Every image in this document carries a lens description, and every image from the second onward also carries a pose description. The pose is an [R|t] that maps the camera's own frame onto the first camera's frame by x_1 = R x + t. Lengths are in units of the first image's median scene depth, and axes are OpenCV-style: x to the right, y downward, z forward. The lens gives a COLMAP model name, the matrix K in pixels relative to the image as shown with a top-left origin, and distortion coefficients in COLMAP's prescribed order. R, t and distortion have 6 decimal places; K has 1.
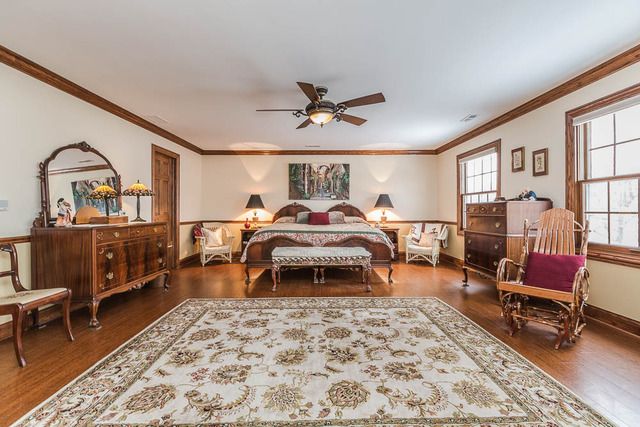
lens RADIAL K [[293.3, 0, 320.4], [0, 293.3, 209.5], [0, 0, 1]] dist [0.001883, -0.000001]
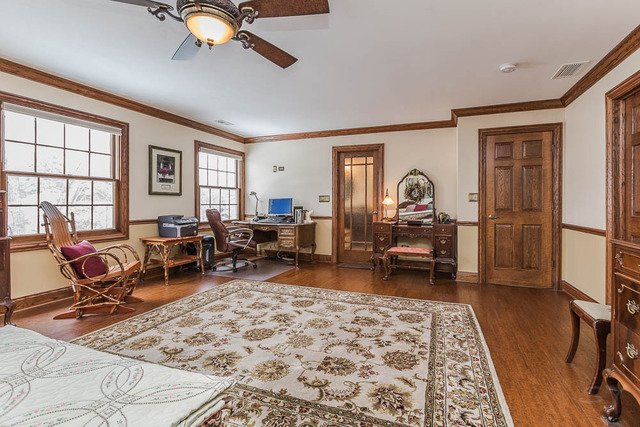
lens RADIAL K [[293.3, 0, 319.4], [0, 293.3, 206.9], [0, 0, 1]] dist [0.001883, -0.000001]
pose [[-0.918544, -0.010519, 0.395179, -0.531590], [-0.005354, 0.999885, 0.014169, -0.007801], [-0.395283, 0.010899, -0.918495, 1.932415]]
